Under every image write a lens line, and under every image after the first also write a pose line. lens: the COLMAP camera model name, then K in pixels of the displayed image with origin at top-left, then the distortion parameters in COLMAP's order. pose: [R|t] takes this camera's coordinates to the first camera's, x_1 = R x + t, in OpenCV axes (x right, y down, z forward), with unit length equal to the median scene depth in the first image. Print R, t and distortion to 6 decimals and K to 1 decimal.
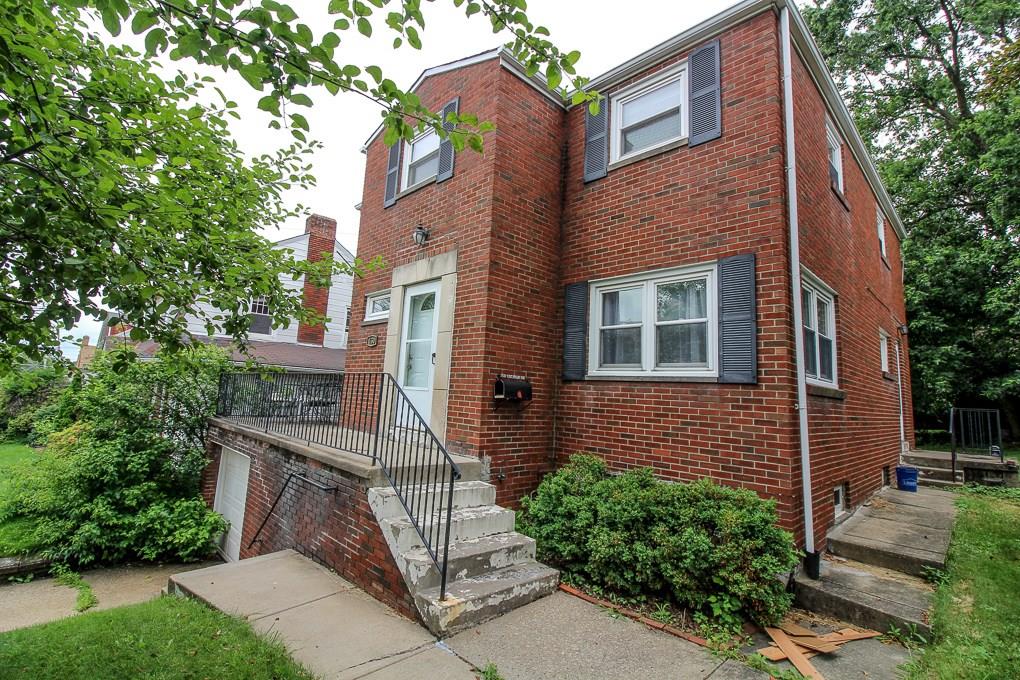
lens RADIAL K [[473.1, 0, 506.4], [0, 473.1, 327.3], [0, 0, 1]] dist [-0.004946, -0.010504]
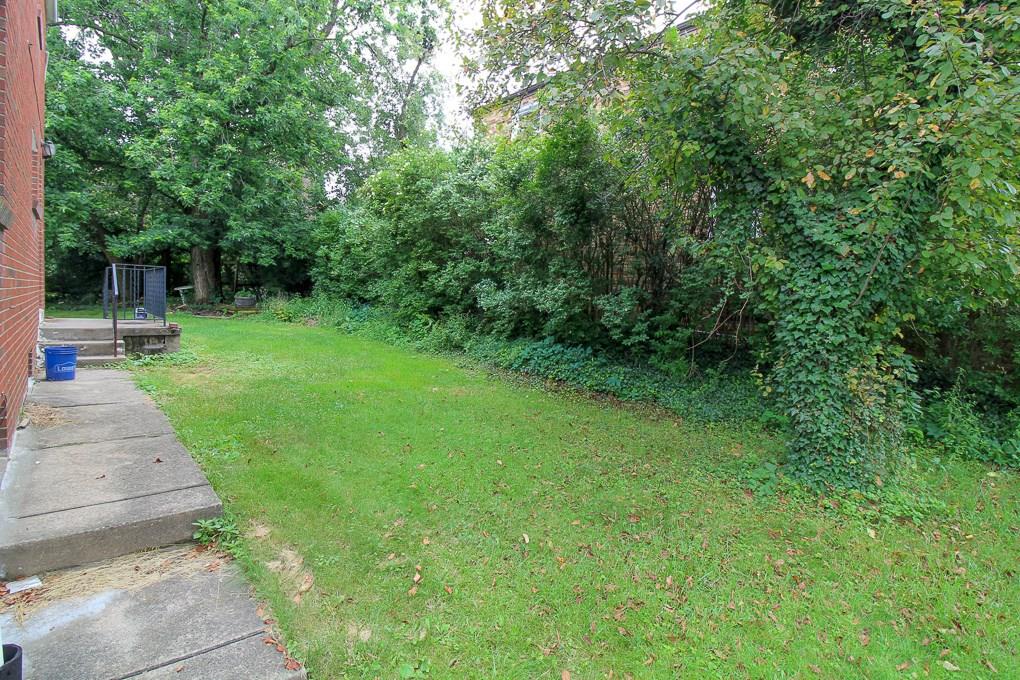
lens RADIAL K [[473.1, 0, 506.4], [0, 473.1, 327.3], [0, 0, 1]] dist [-0.004946, -0.010504]
pose [[0.016786, -0.103394, 0.994499, 0.199303], [-0.187044, 0.976755, 0.104706, 0.082056], [-0.982208, -0.187773, -0.002943, 0.377235]]
